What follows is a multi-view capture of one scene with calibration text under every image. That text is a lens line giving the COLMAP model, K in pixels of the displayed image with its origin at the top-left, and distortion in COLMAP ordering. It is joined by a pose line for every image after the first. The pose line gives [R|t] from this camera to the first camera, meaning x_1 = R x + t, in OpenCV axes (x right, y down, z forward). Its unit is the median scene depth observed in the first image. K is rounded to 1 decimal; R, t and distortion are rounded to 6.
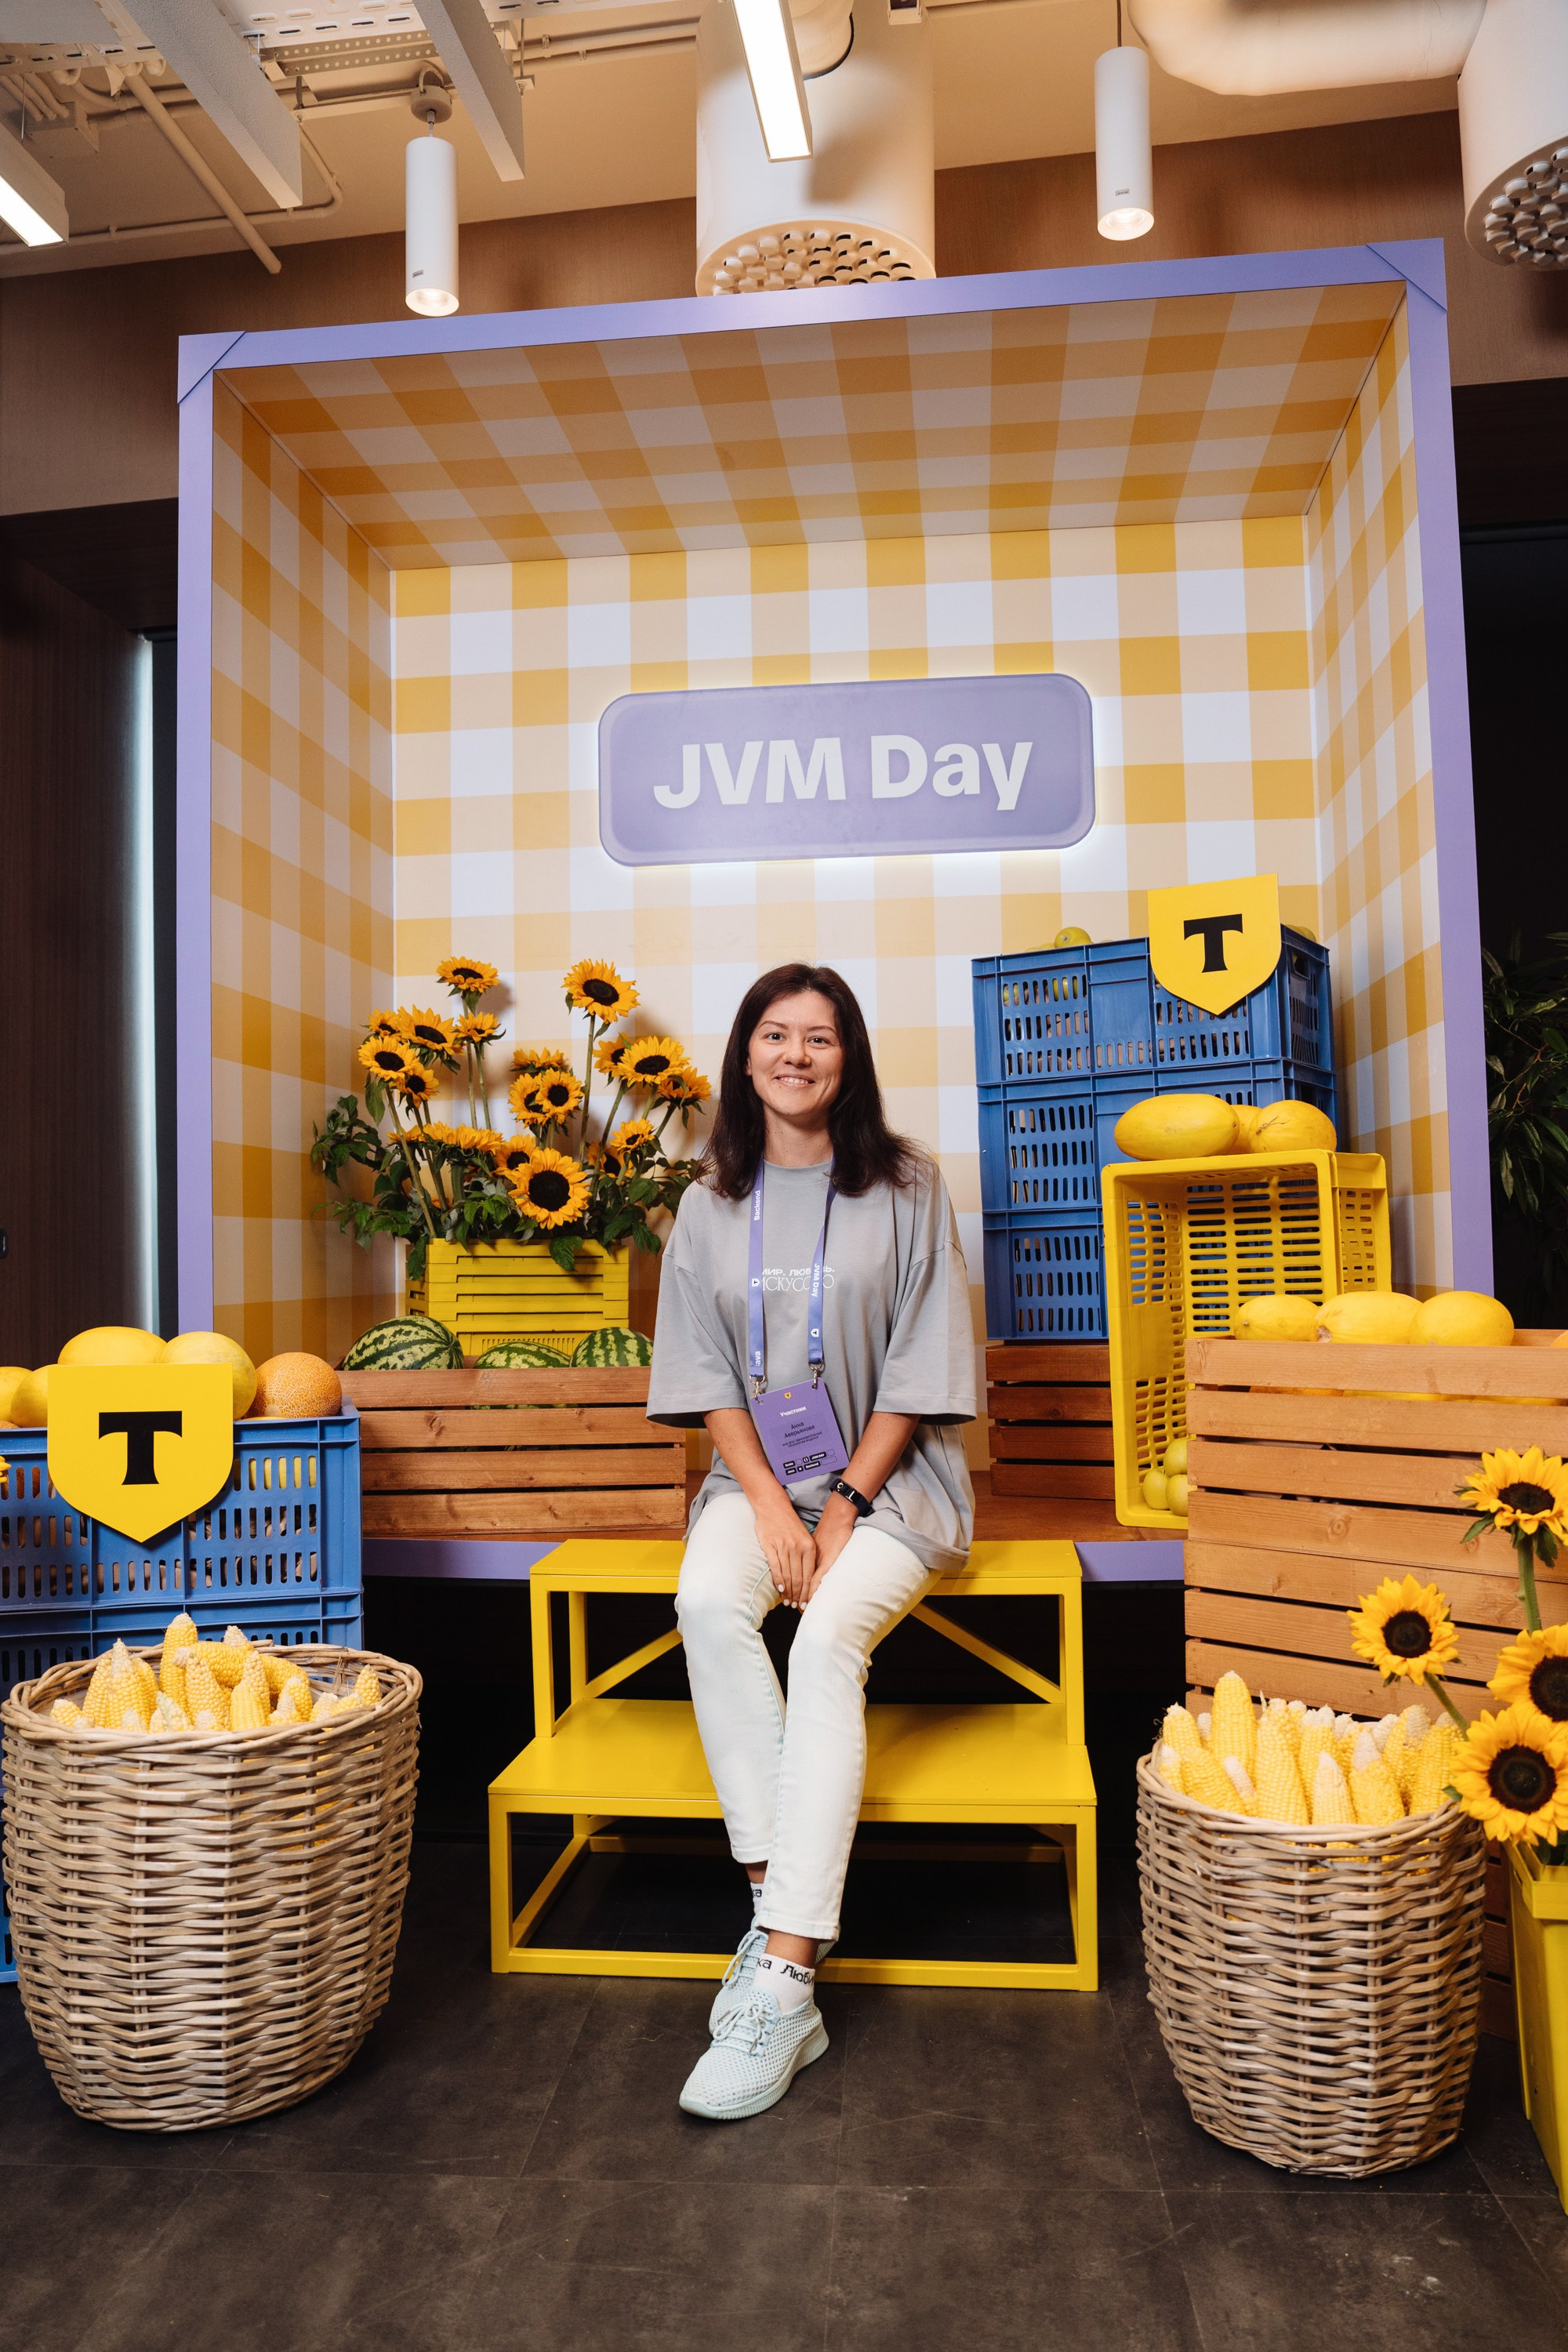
lens RADIAL K [[1788.2, 0, 784.9], [0, 1788.2, 1173.1], [0, 0, 1]] dist [-0.091536, 0.098955]
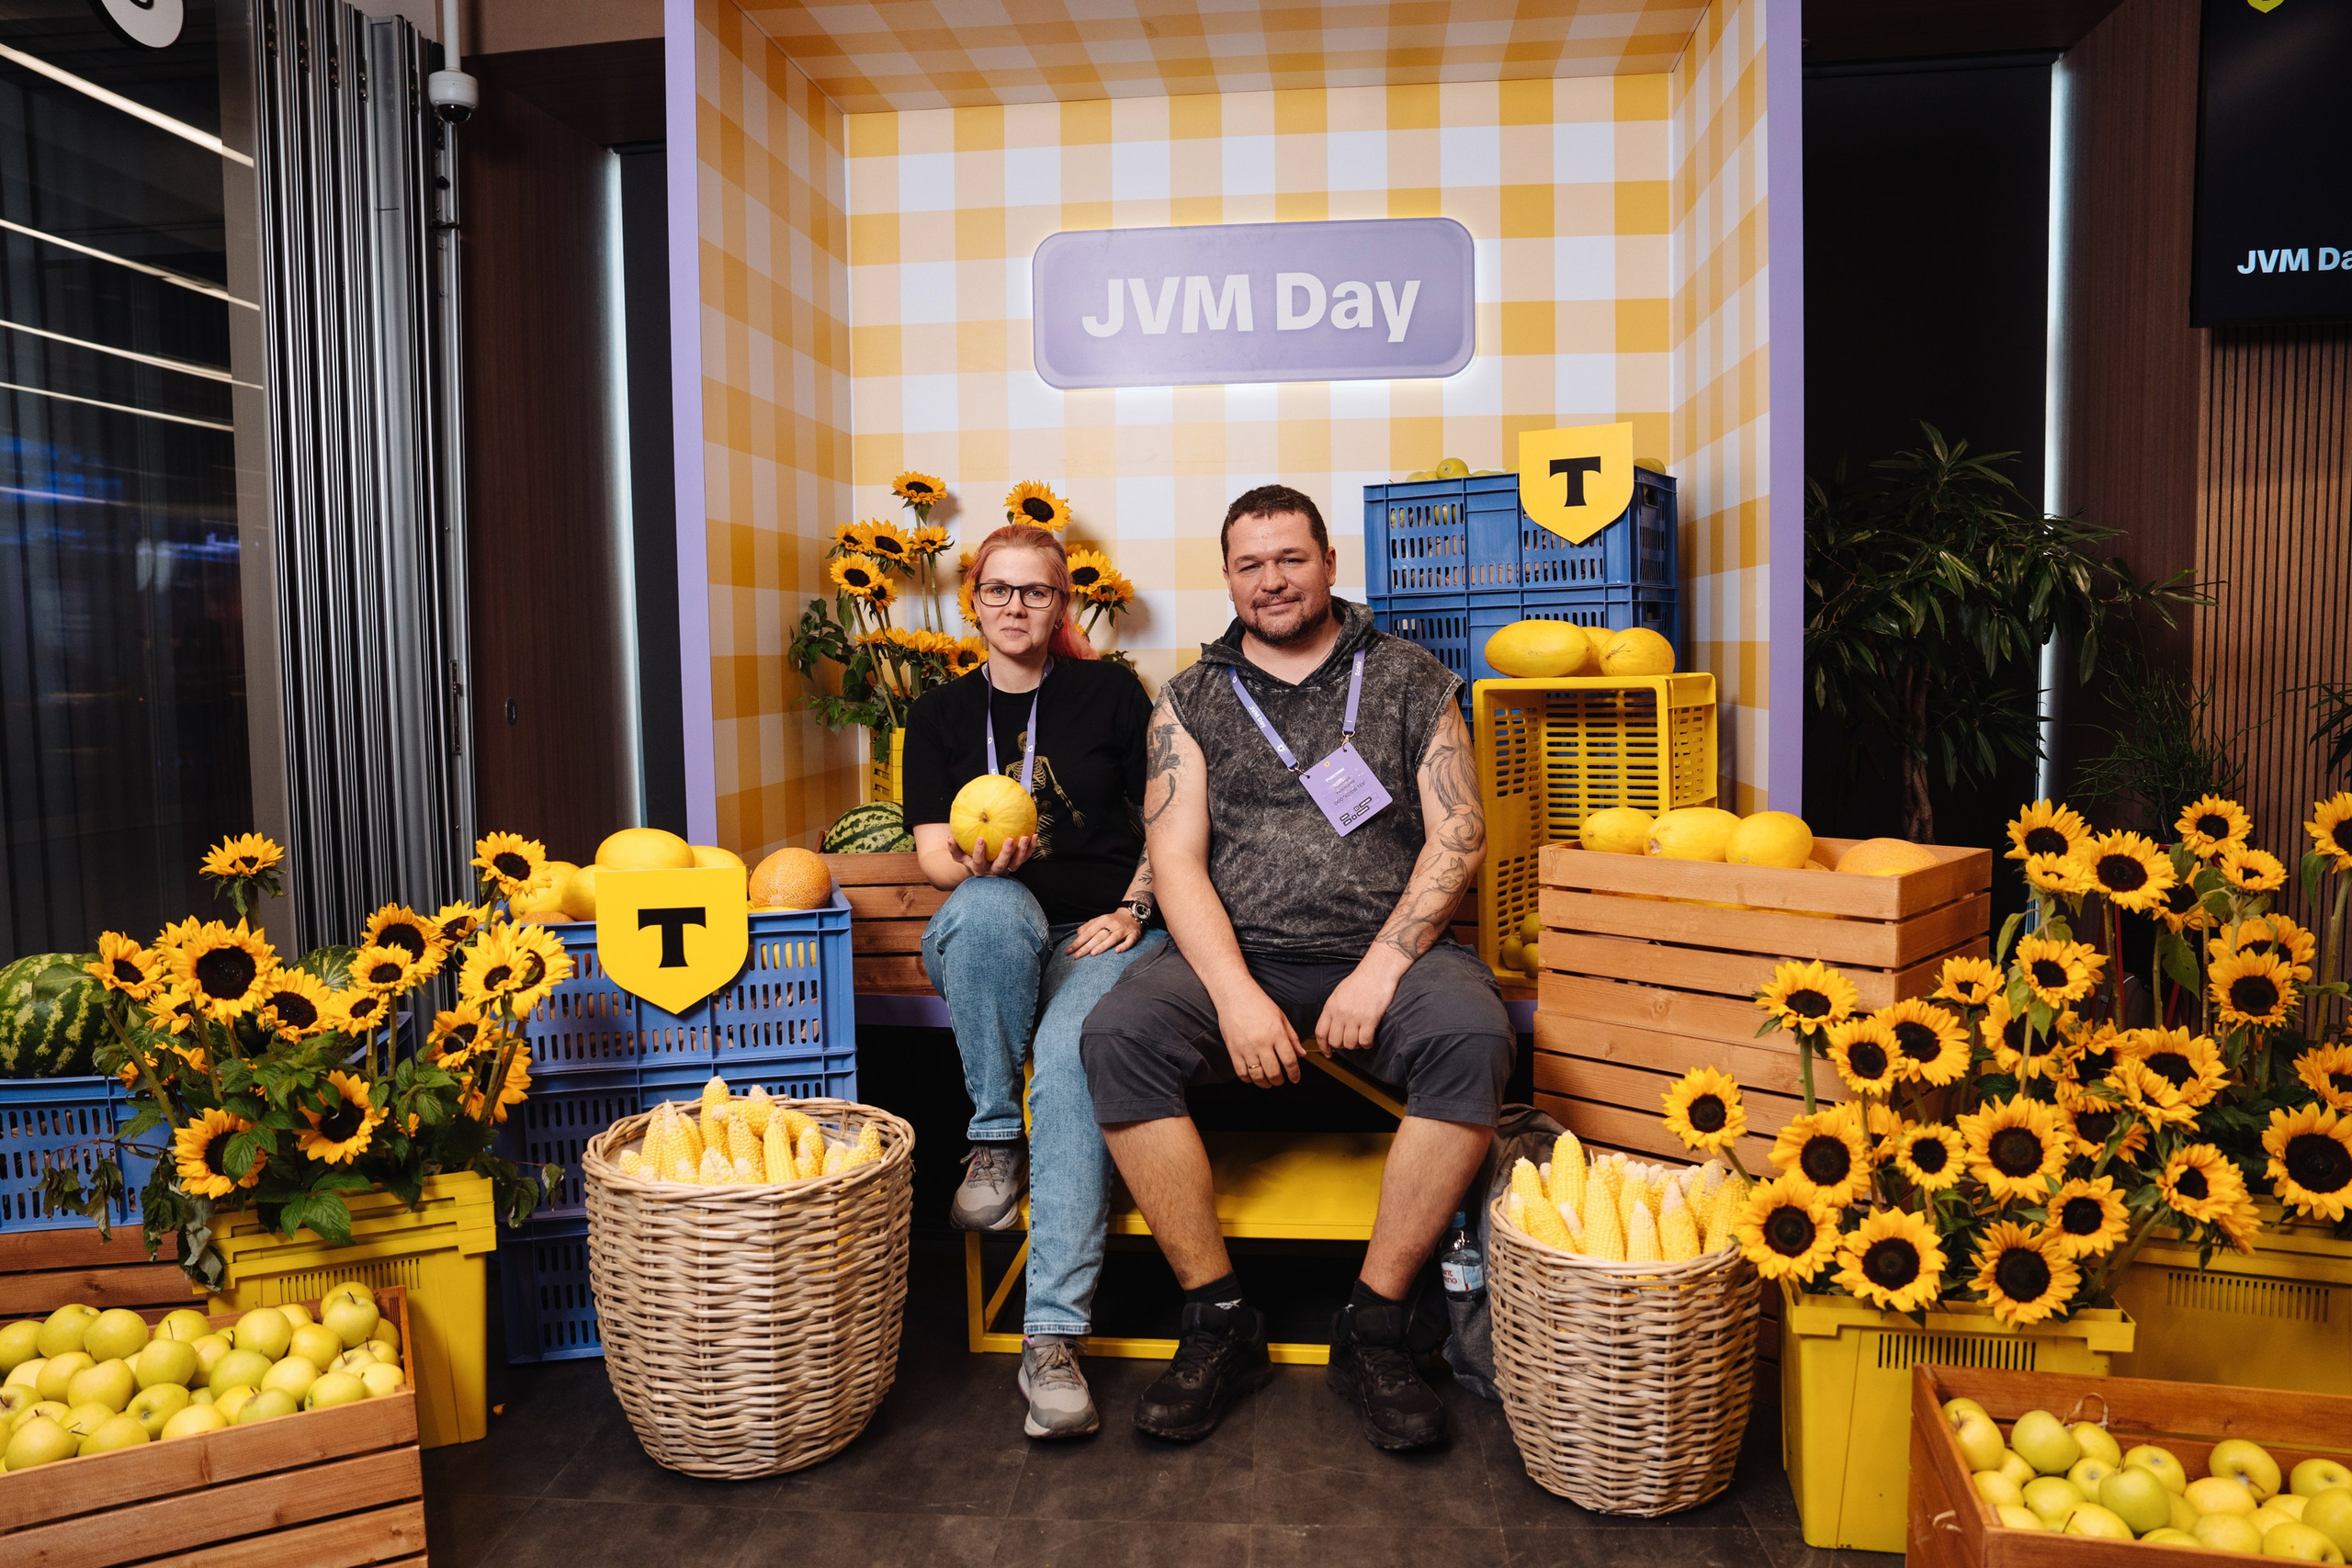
lens RADIAL K [[1649.1, 0, 1182.1], [0, 1649.1, 772.9], [0, 0, 1]] dist [-0.108690, 0.083371]
pose [[0.999992, 0.002779, 0.002887, -0.019984], [-0.003108, 0.992613, 0.121281, -0.090815], [-0.002529, -0.121289, 0.992614, -0.091831]]
